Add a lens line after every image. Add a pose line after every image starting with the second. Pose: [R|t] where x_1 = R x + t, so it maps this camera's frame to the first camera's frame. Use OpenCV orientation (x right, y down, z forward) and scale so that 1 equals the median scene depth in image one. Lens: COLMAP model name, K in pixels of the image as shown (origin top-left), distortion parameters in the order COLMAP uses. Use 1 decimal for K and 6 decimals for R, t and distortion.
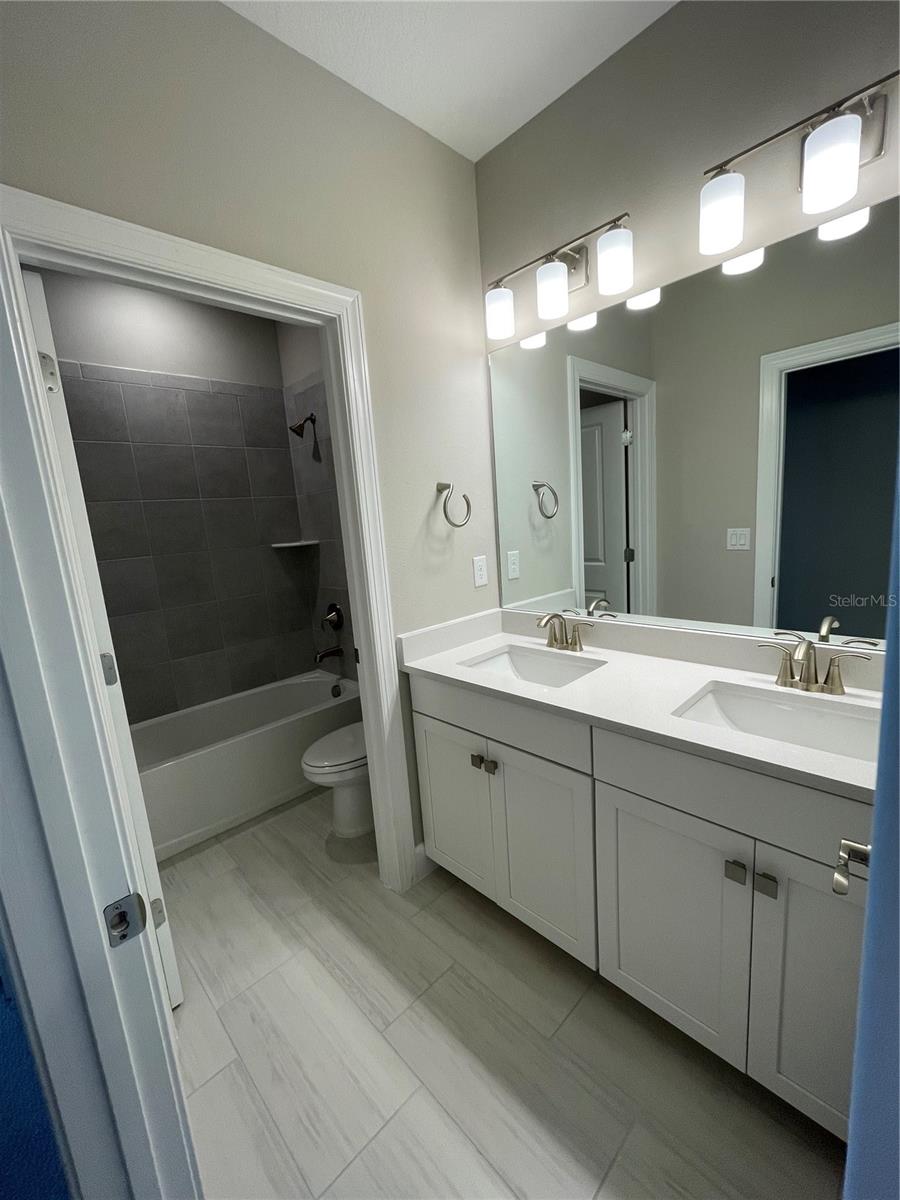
lens RADIAL K [[487.7, 0, 450.0], [0, 487.7, 600.0], [0, 0, 1]] dist [-0.001127, -0.000052]
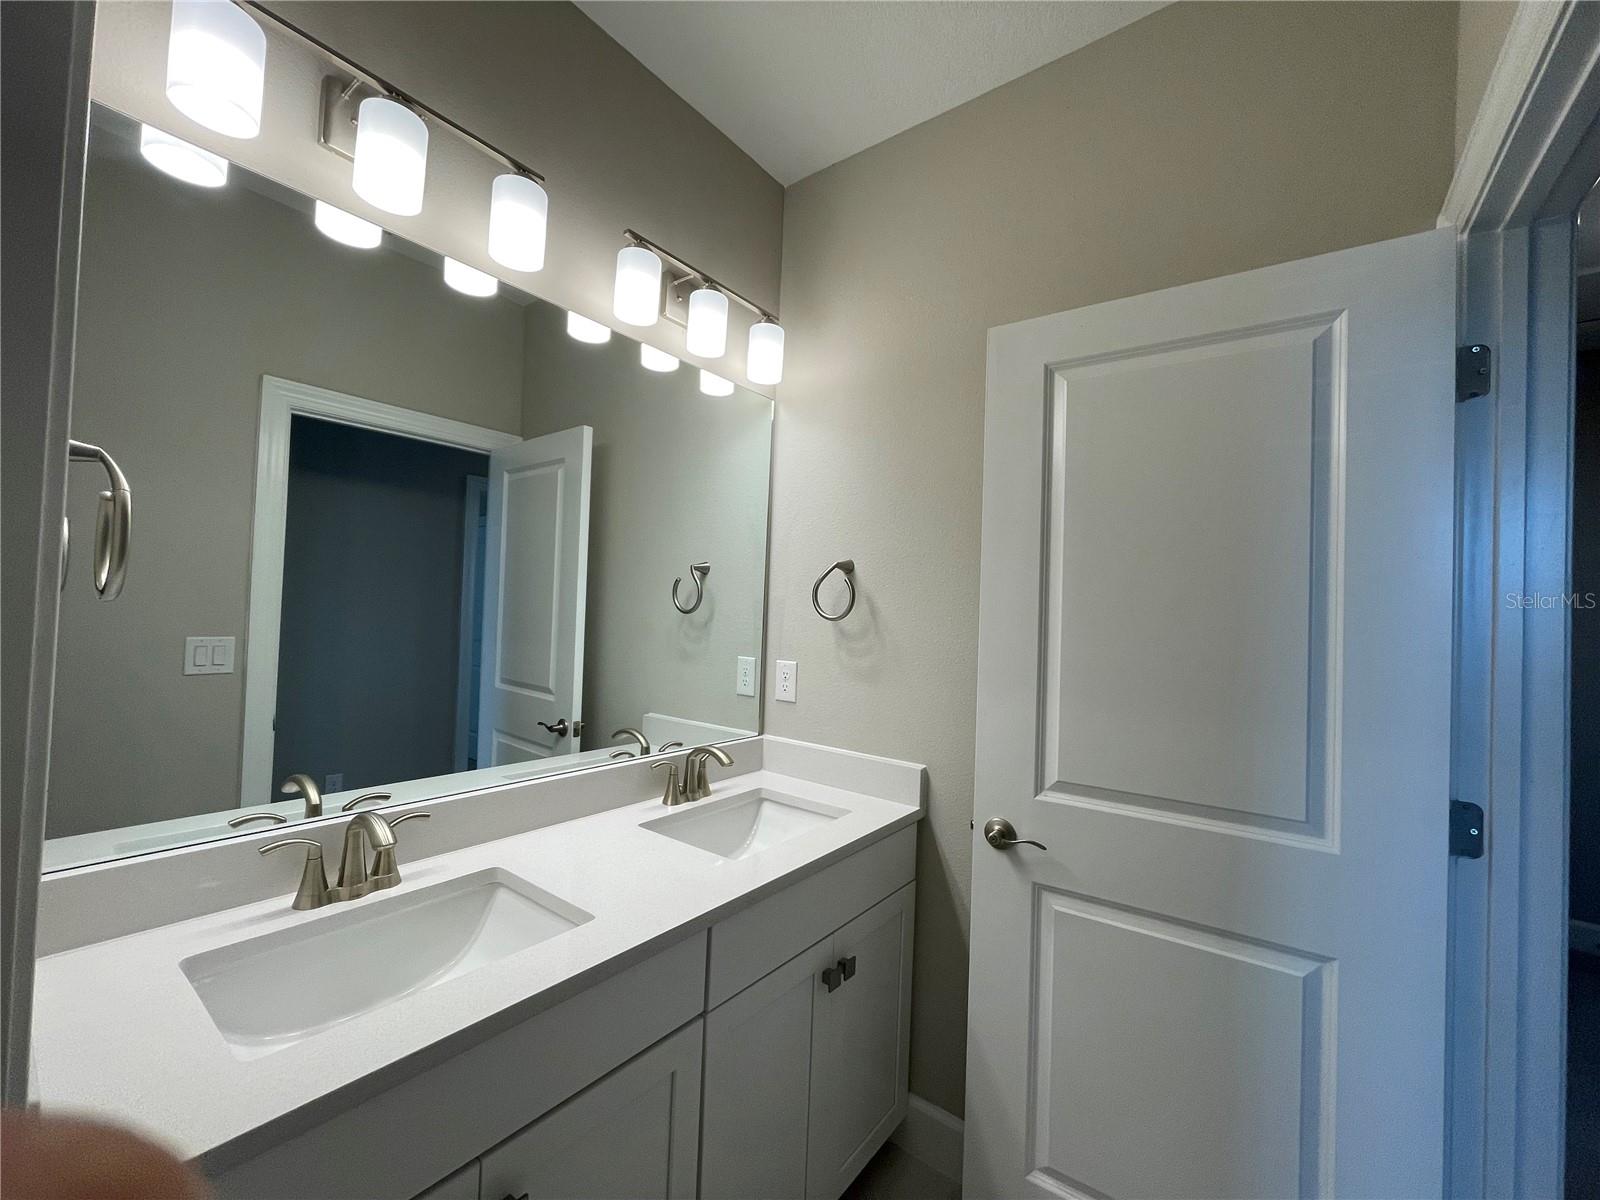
lens RADIAL K [[650.3, 0, 797.8], [0, 650.3, 598.0], [0, 0, 1]] dist [-0.001127, -0.000052]
pose [[-0.157371, 0.085029, 0.983872, -0.386671], [0.137819, 0.988428, -0.063378, -0.064996], [-0.977875, 0.125623, -0.167268, 0.609409]]
